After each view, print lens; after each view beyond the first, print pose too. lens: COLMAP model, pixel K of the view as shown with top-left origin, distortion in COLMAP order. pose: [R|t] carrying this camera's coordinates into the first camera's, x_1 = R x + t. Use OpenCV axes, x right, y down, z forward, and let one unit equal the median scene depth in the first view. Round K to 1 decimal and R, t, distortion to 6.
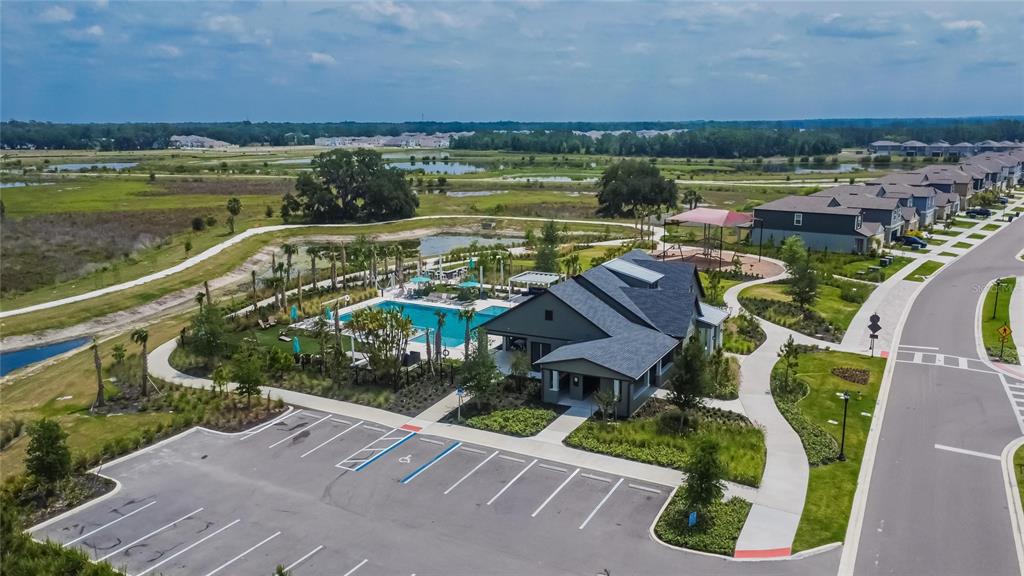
lens RADIAL K [[762.4, 0, 512.0], [0, 762.4, 288.0], [0, 0, 1]] dist [0.013240, 0.005562]
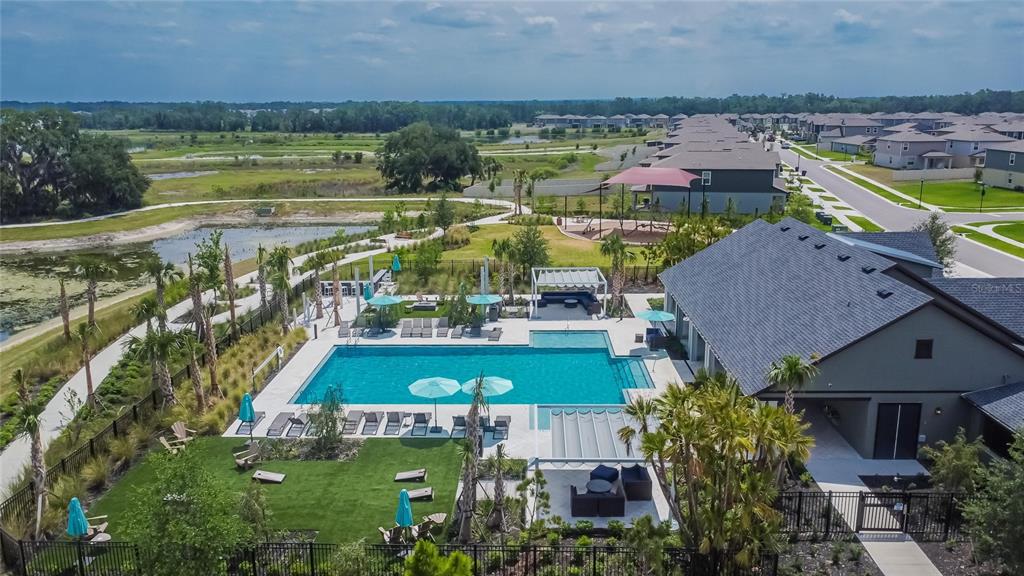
lens RADIAL K [[762.4, 0, 512.0], [0, 762.4, 288.0], [0, 0, 1]] dist [0.013240, 0.005562]
pose [[0.894081, -0.105596, 0.435280, -0.053763], [0.095334, 0.994409, 0.045417, -0.007011], [-0.437642, 0.000890, 0.899149, 0.084512]]
